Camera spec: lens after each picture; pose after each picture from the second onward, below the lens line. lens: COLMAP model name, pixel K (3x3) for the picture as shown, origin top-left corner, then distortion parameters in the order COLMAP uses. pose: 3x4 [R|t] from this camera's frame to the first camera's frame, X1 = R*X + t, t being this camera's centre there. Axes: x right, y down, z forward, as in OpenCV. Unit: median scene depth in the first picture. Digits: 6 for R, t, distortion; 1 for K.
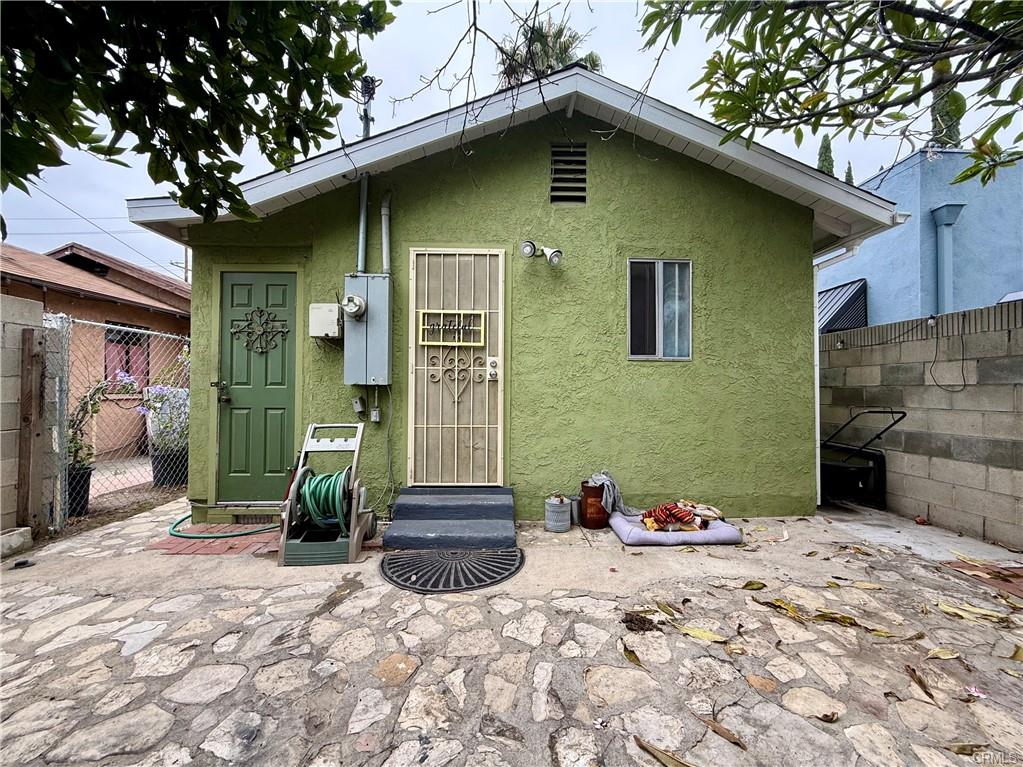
lens RADIAL K [[408.4, 0, 526.3], [0, 408.4, 383.7], [0, 0, 1]] dist [-0.000139, 0.000099]
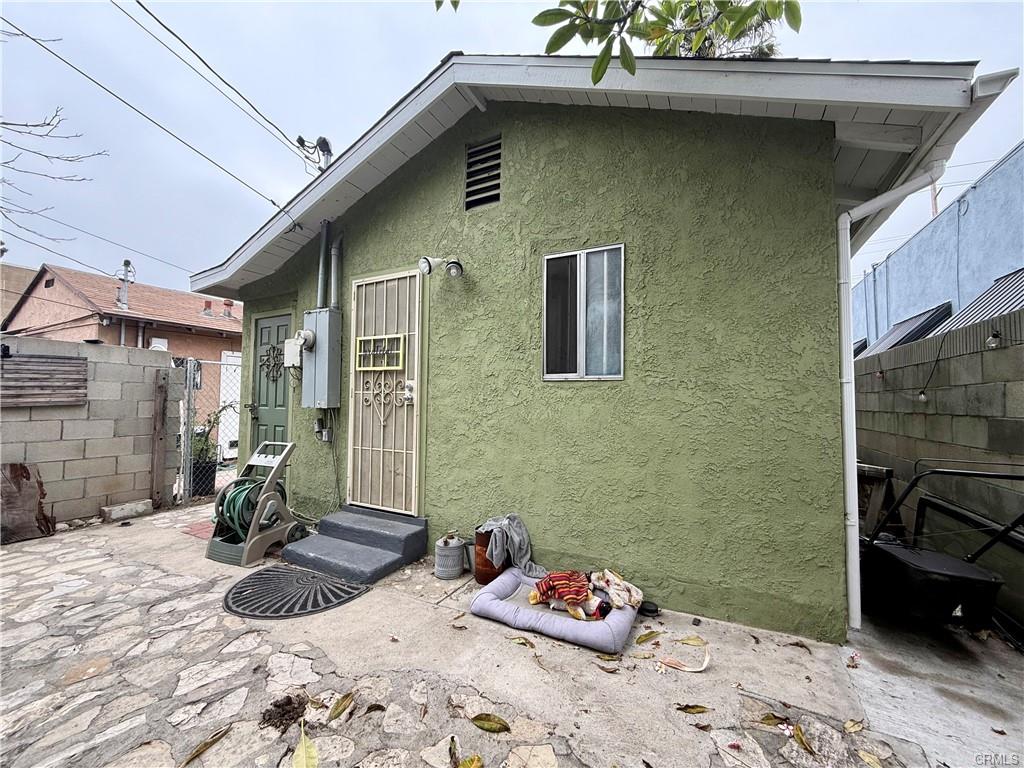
lens RADIAL K [[408.8, 0, 526.8], [0, 408.8, 384.2], [0, 0, 1]] dist [-0.000139, 0.000099]
pose [[0.872814, -0.015244, -0.487815, 0.636876], [0.001115, 0.999572, -0.029240, -0.028153], [0.488051, 0.024977, 0.872457, 0.289129]]
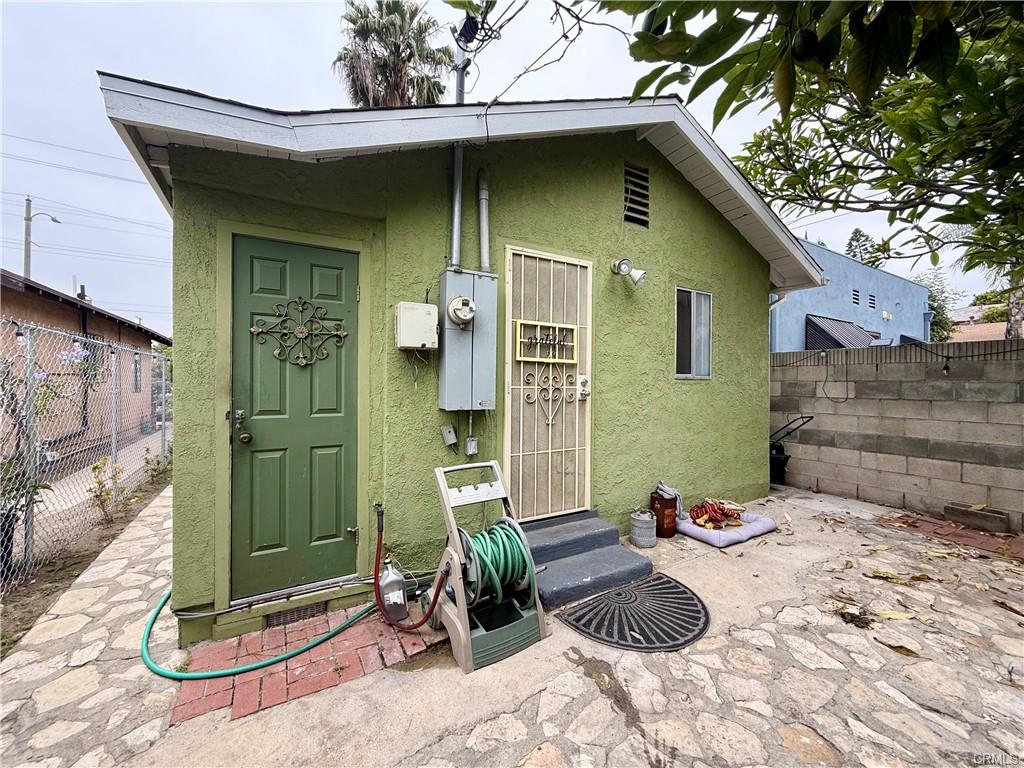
lens RADIAL K [[394.6, 0, 519.3], [0, 394.6, 384.3], [0, 0, 1]] dist [-0.000523, 0.000051]
pose [[0.885805, -0.000036, 0.464058, -0.637961], [-0.010110, 0.999761, 0.019375, -0.060716], [-0.463948, -0.021854, 0.885593, 0.261012]]
